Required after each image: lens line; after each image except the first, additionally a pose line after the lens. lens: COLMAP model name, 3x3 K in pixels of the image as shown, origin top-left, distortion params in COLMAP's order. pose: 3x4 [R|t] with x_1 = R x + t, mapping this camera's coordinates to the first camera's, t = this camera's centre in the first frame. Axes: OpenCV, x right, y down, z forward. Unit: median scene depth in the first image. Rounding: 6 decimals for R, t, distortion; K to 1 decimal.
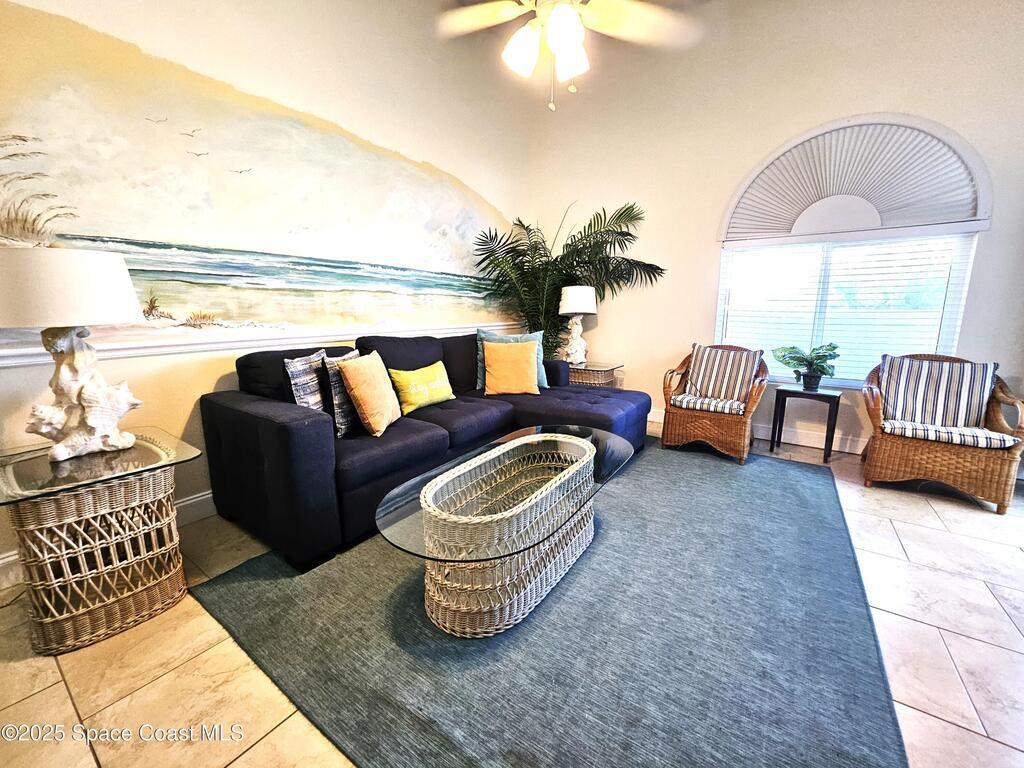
lens RADIAL K [[399.9, 0, 512.2], [0, 399.9, 379.8], [0, 0, 1]] dist [0.007458, -0.004160]
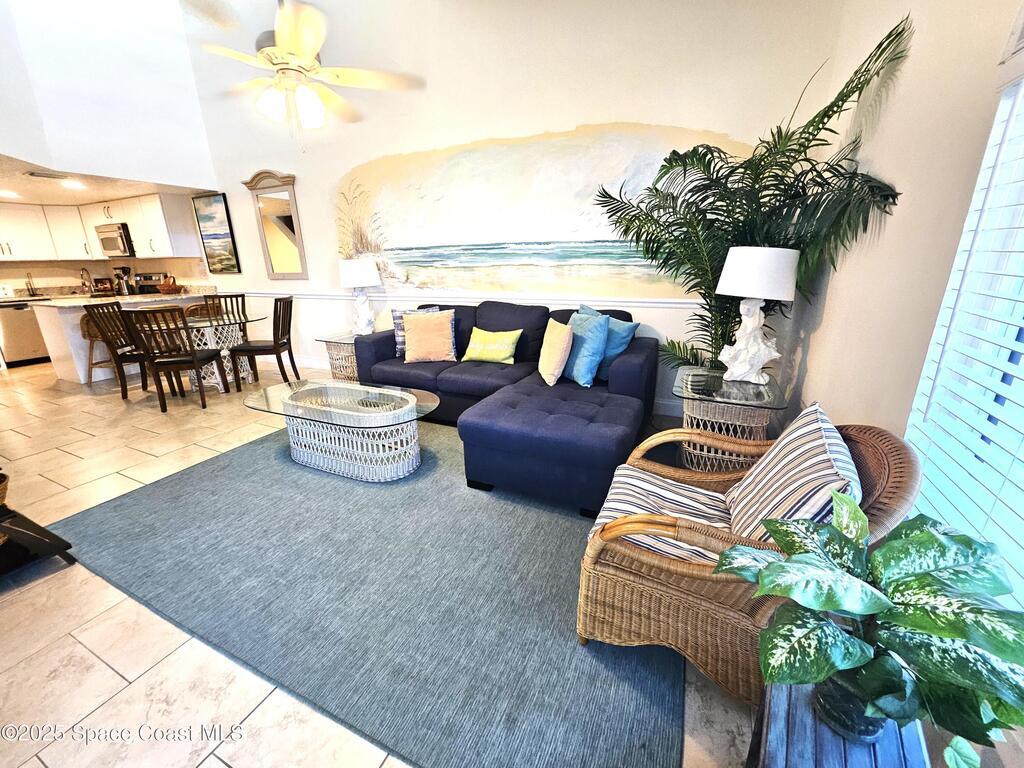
lens RADIAL K [[399.9, 0, 516.3], [0, 399.9, 377.0], [0, 0, 1]] dist [0.007458, -0.004160]
pose [[0.167804, 0.278119, -0.945776, 1.060102], [-0.151592, 0.955248, 0.254009, -0.236386], [0.974095, 0.100749, 0.202455, 0.904502]]
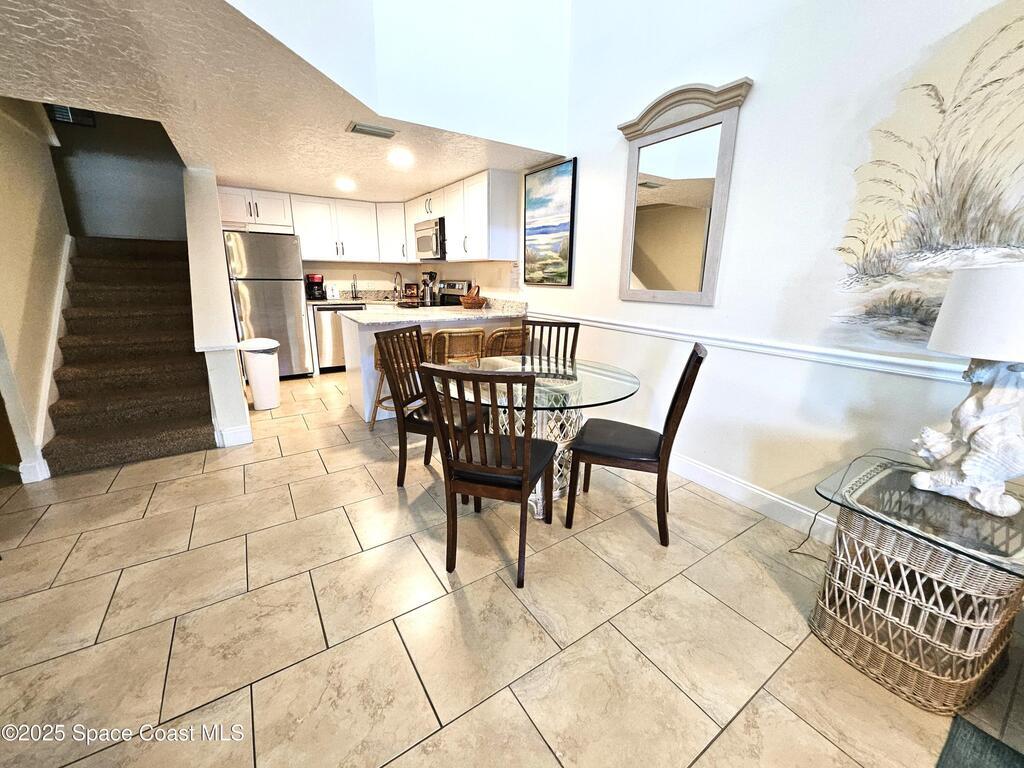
lens RADIAL K [[399.9, 0, 516.2], [0, 399.9, 376.8], [0, 0, 1]] dist [0.007458, -0.004160]
pose [[-0.368020, 0.229633, -0.901016, 0.016777], [-0.171710, 0.935573, 0.308575, -0.102906], [0.913826, 0.268275, -0.304879, 0.196974]]
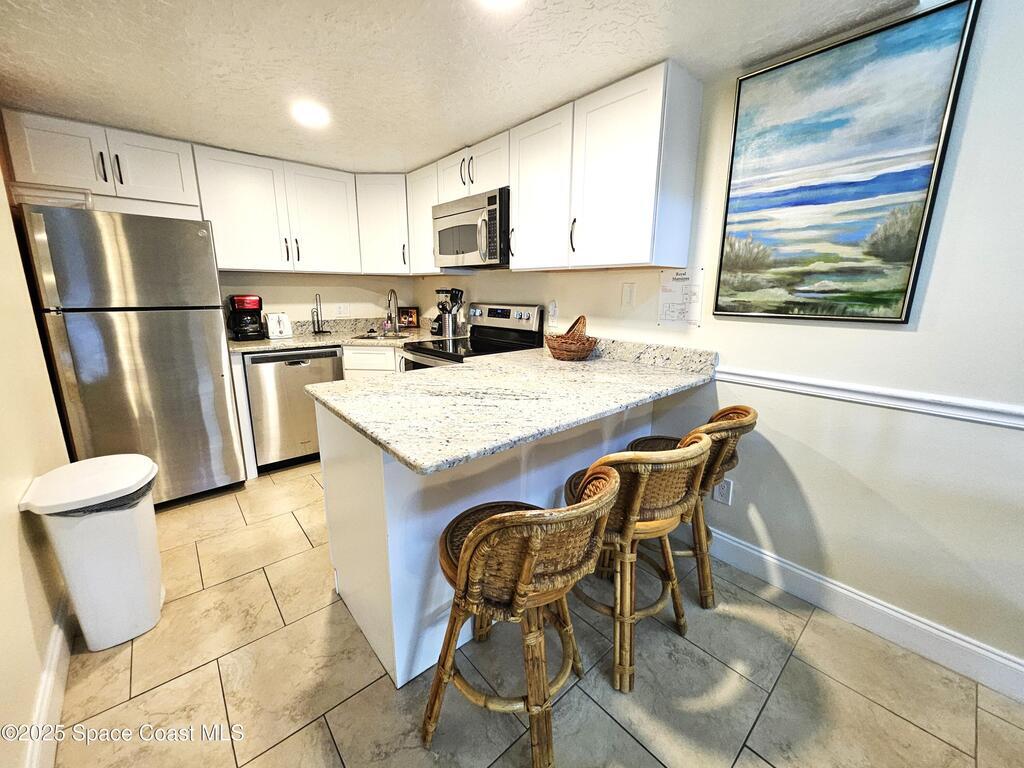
lens RADIAL K [[399.9, 0, 514.3], [0, 399.9, 374.9], [0, 0, 1]] dist [0.007458, -0.004160]
pose [[-0.244797, 0.207154, -0.947186, -0.632843], [-0.172096, 0.952114, 0.252709, 0.012430], [0.954179, 0.224870, -0.197424, -0.505437]]
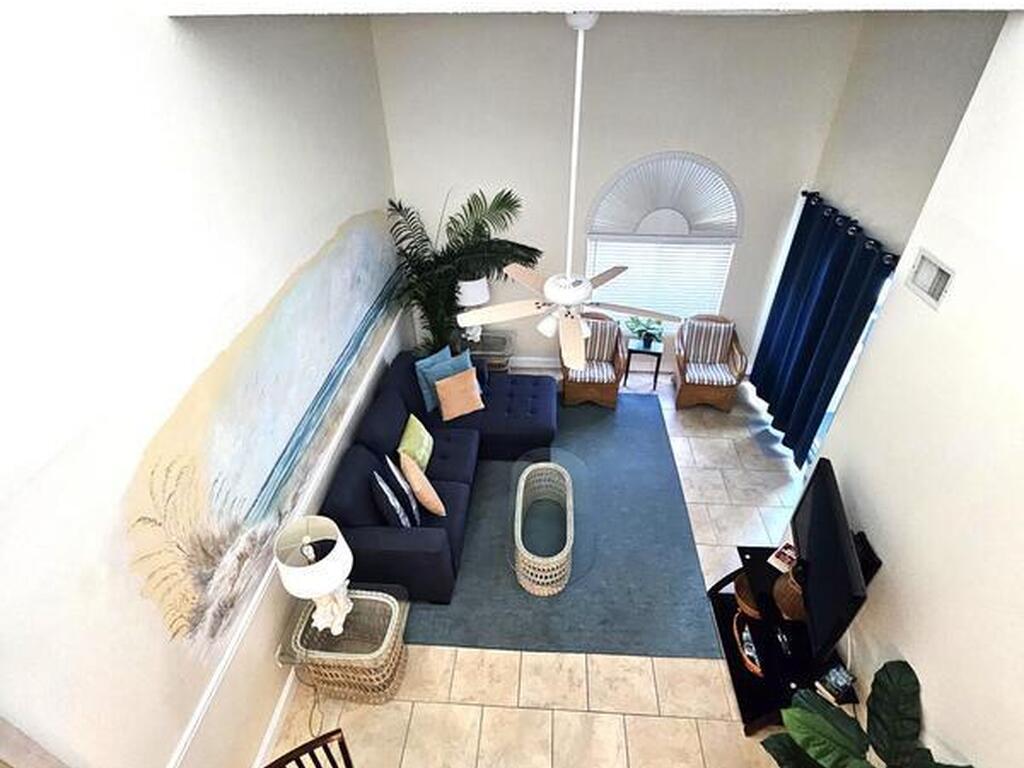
lens RADIAL K [[531.0, 0, 514.6], [0, 531.0, 390.6], [0, 0, 1]] dist [-0.031148, -0.000159]
pose [[0.858638, -0.312437, 0.406354, -0.617418], [0.096581, 0.877173, 0.470361, -0.944592], [-0.503401, -0.364624, 0.783350, -0.412177]]
